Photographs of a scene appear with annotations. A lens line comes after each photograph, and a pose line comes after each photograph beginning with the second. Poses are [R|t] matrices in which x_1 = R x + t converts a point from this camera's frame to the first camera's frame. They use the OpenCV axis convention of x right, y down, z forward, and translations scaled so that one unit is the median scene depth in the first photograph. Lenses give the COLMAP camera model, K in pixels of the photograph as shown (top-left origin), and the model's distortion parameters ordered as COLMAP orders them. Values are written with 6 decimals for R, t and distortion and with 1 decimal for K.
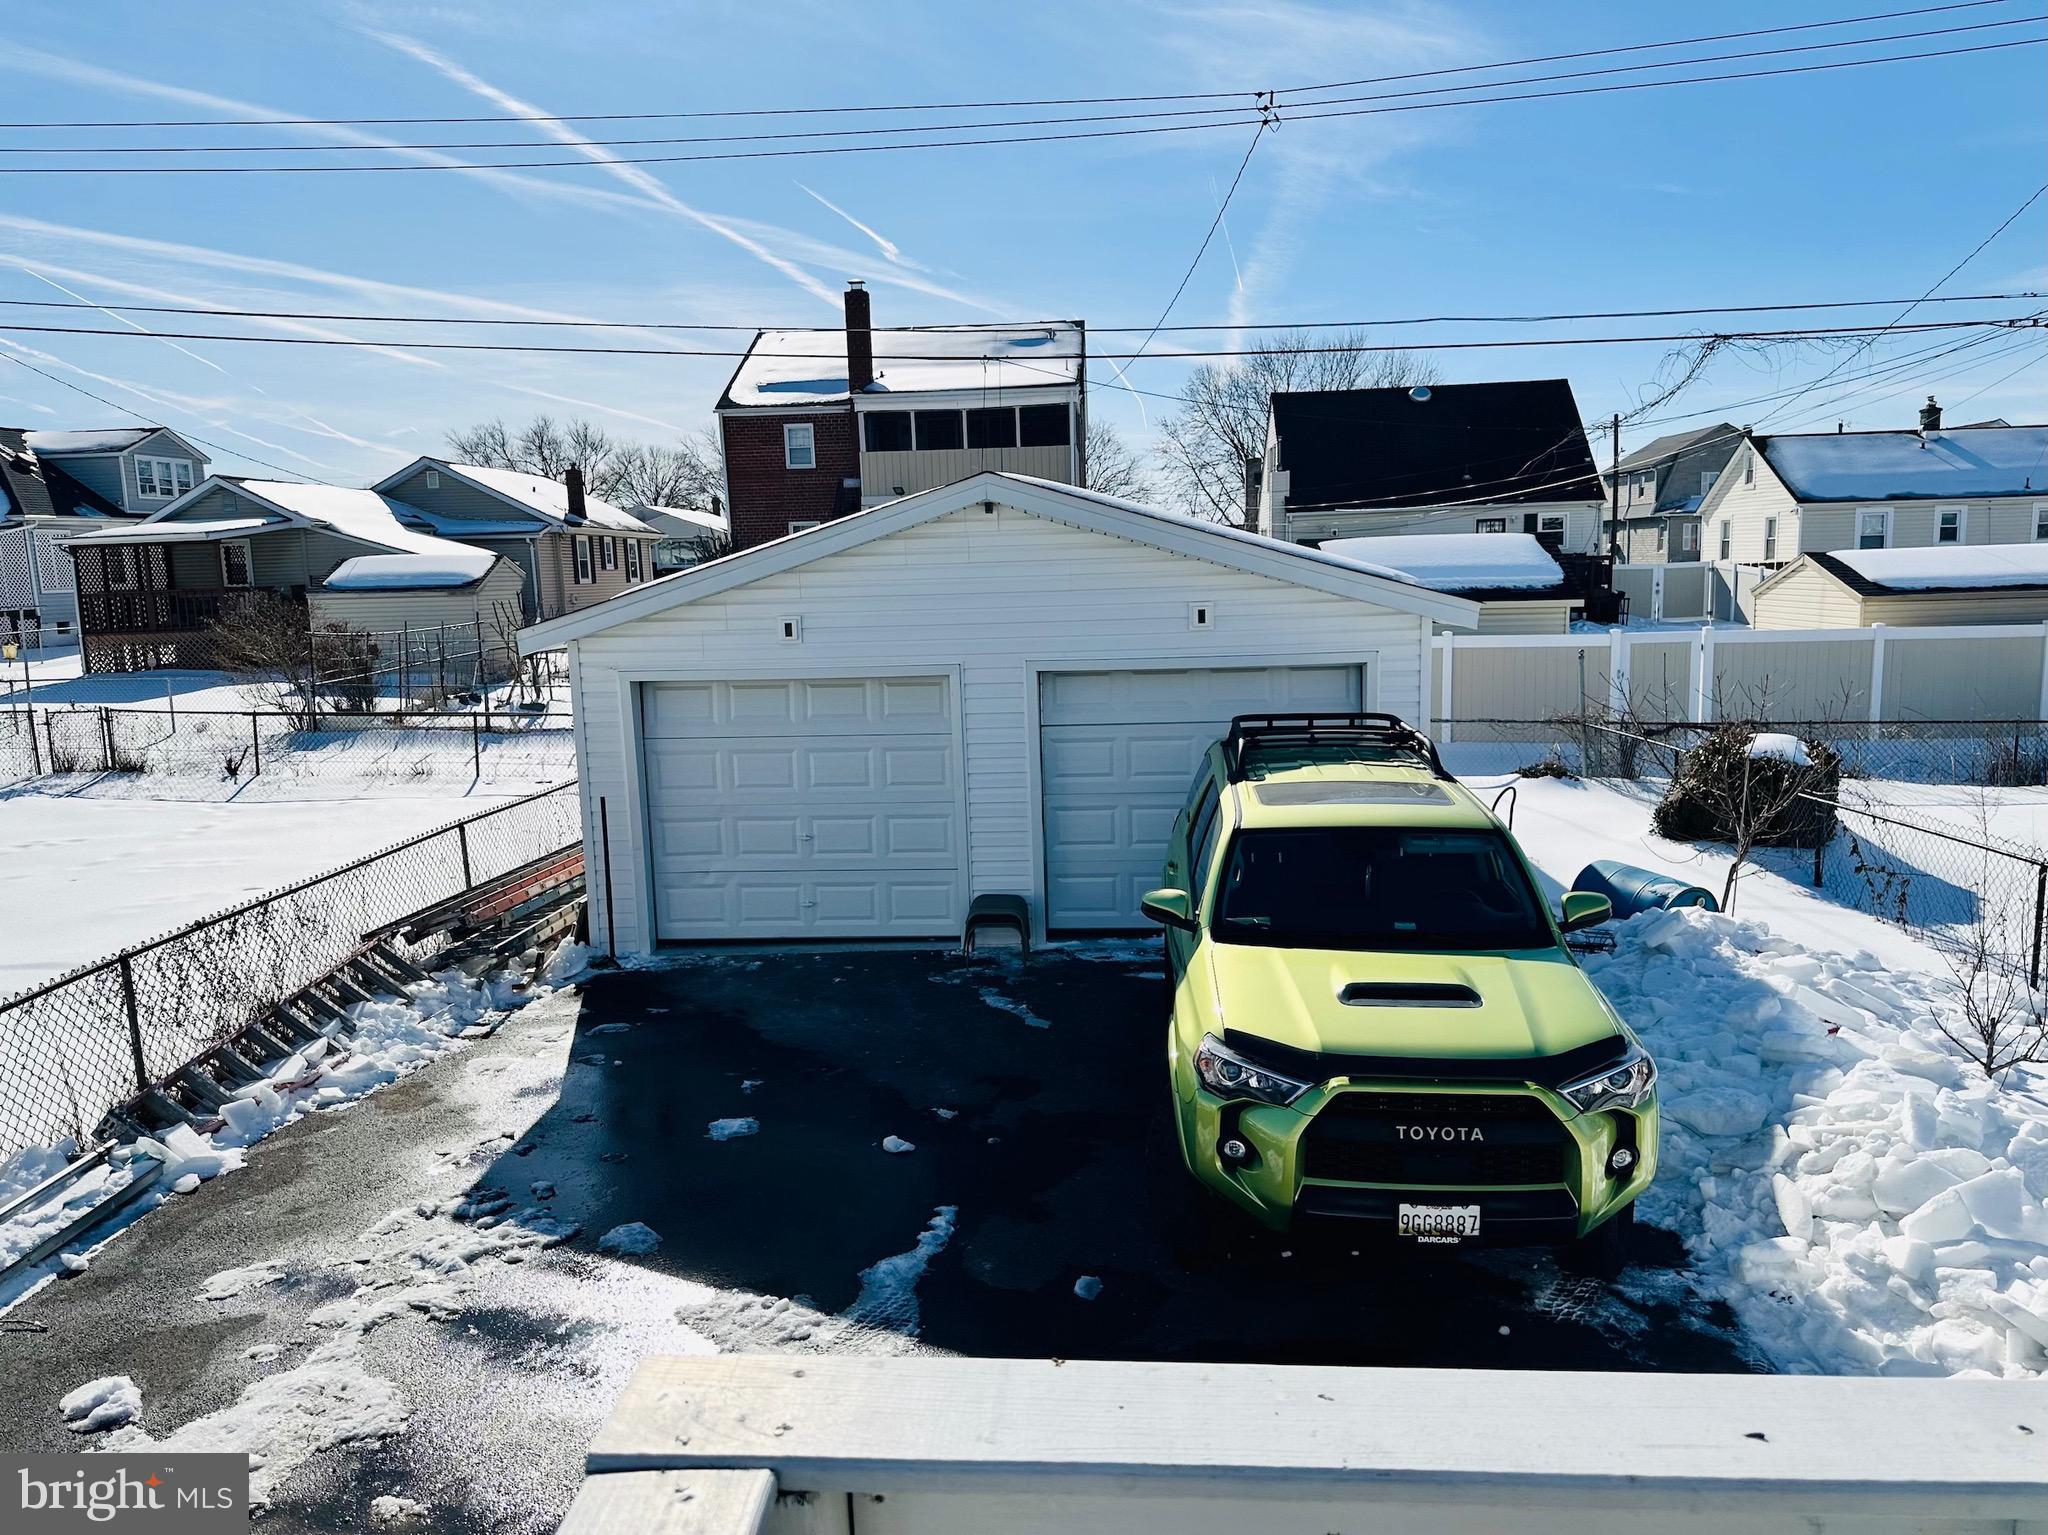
lens RADIAL K [[1374.5, 0, 1027.0], [0, 1374.5, 776.6], [0, 0, 1]] dist [0.040060, -0.032544]
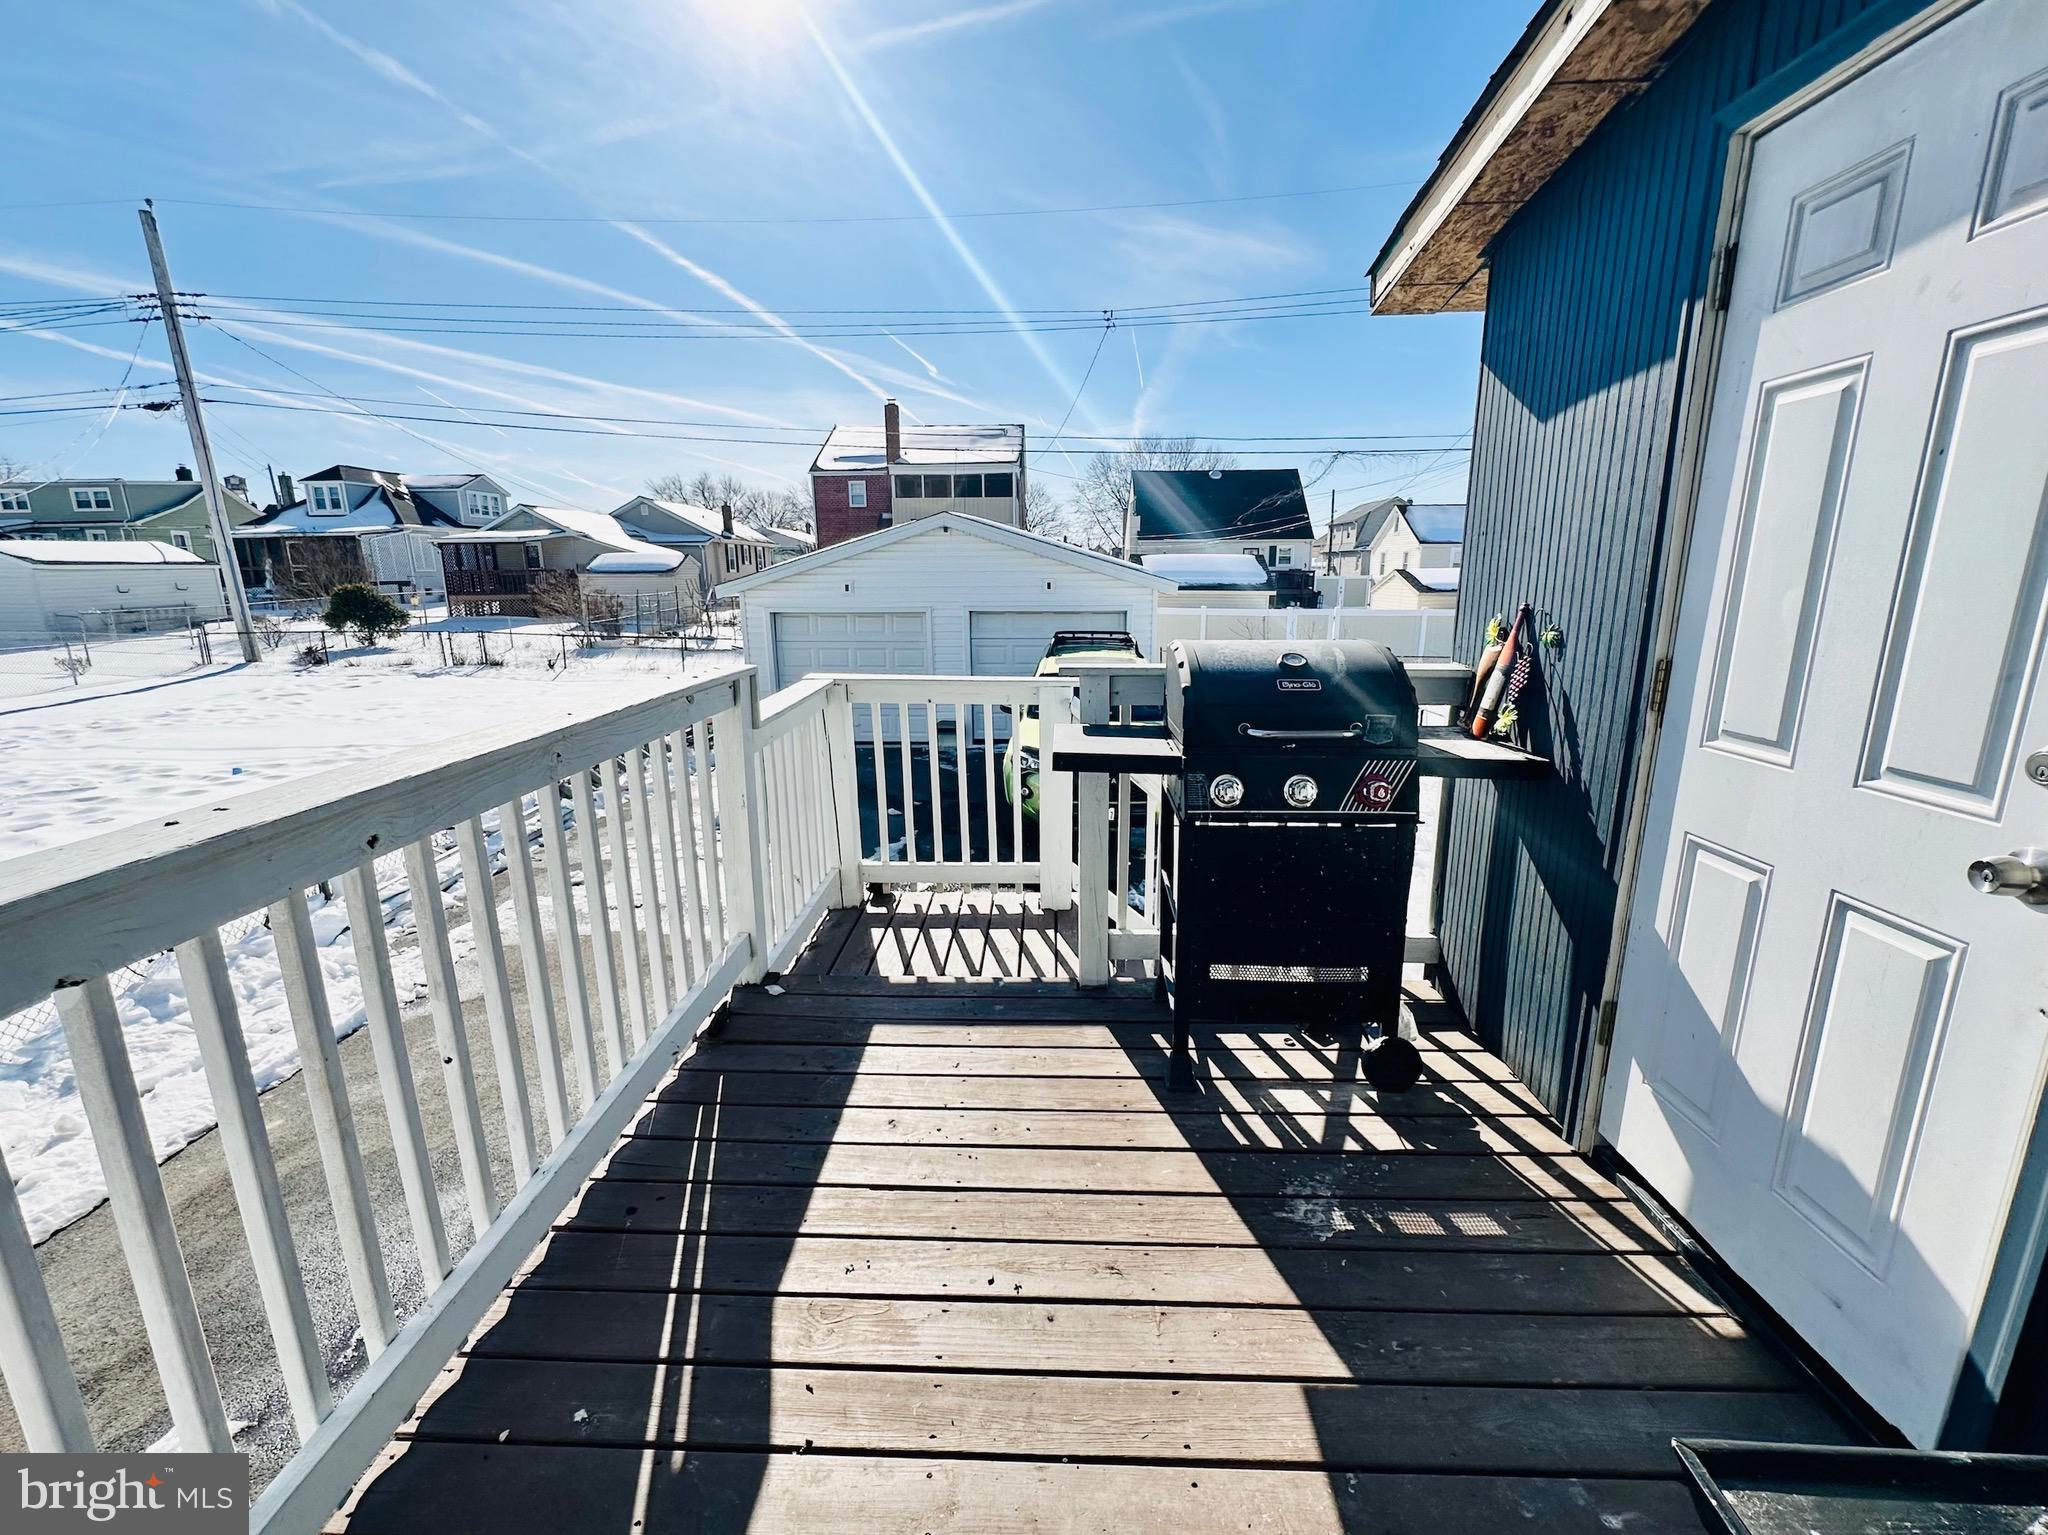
lens RADIAL K [[816.9, 0, 1019.5], [0, 816.9, 769.8], [0, 0, 1]] dist [-0.003359, 0.001306]
pose [[0.999333, 0.016924, 0.032347, 0.014312], [-0.019674, 0.996043, 0.086669, 0.015594], [-0.030752, -0.087248, 0.995712, -0.072582]]
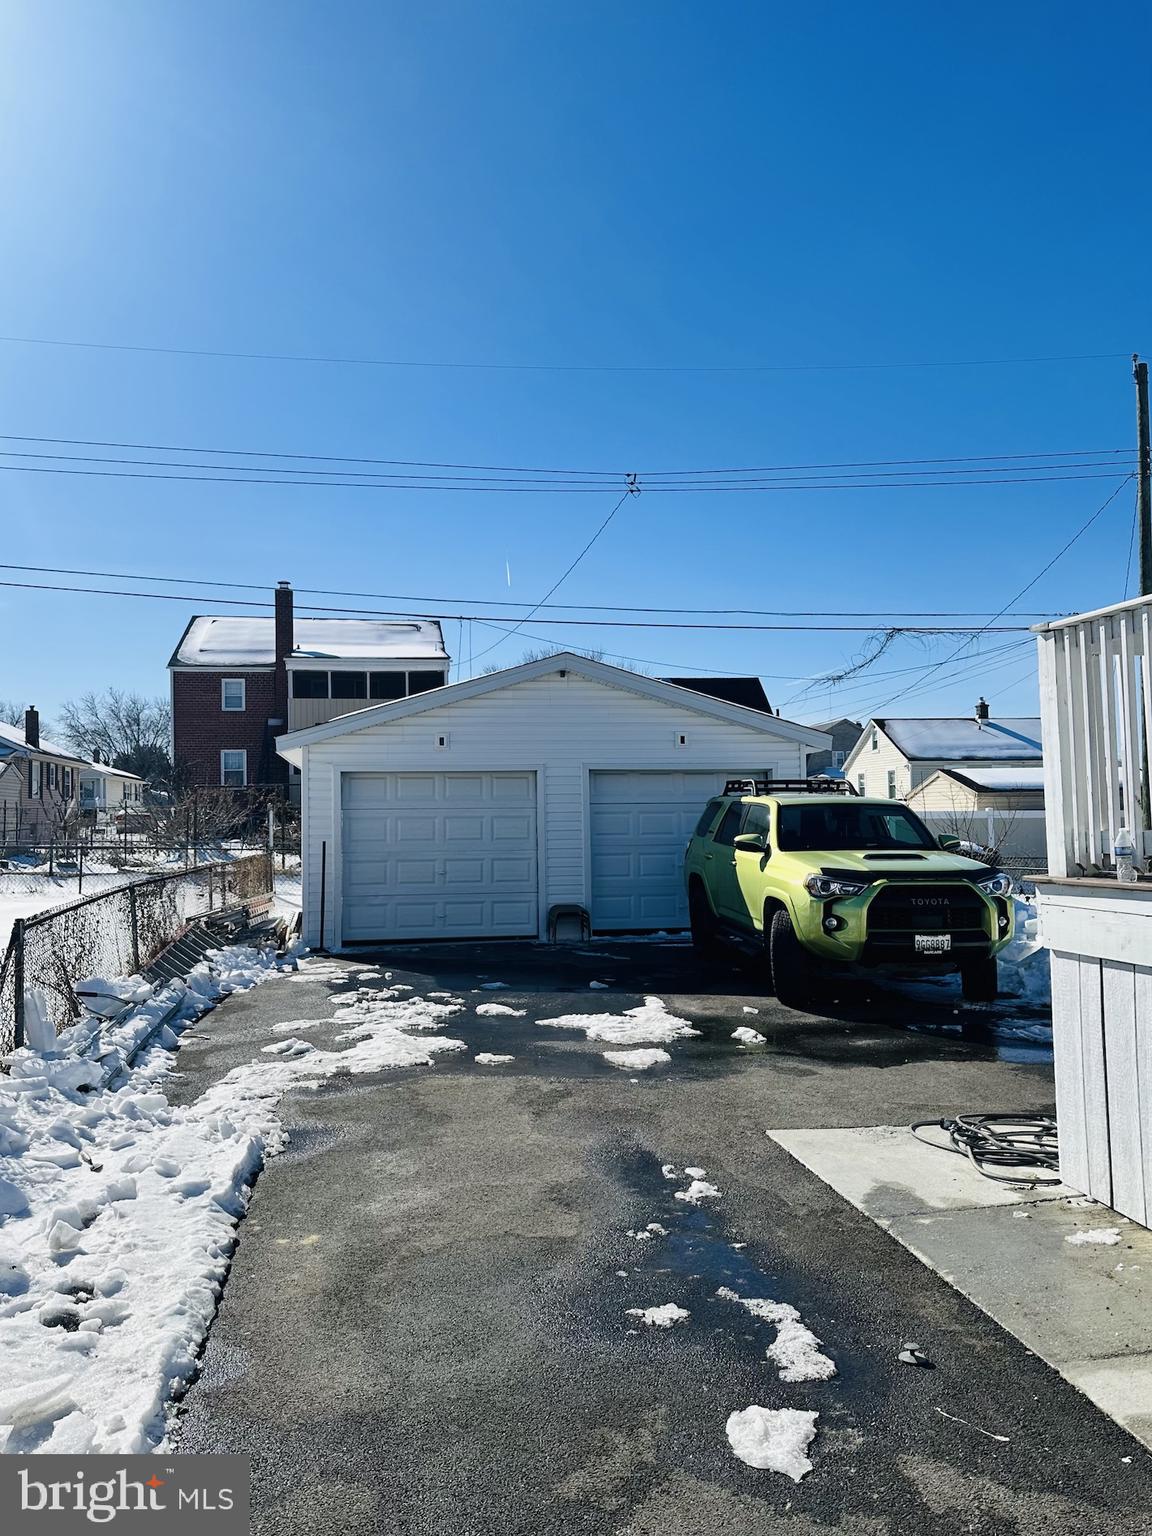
lens RADIAL K [[1079.1, 0, 565.7], [0, 1079.1, 760.3], [0, 0, 1]] dist [0.060290, -0.076286]
pose [[0.977247, 0.026666, 0.210423, -0.087621], [0.017186, 0.978849, -0.203860, 0.053211], [-0.211408, 0.202838, 0.956119, -0.077516]]
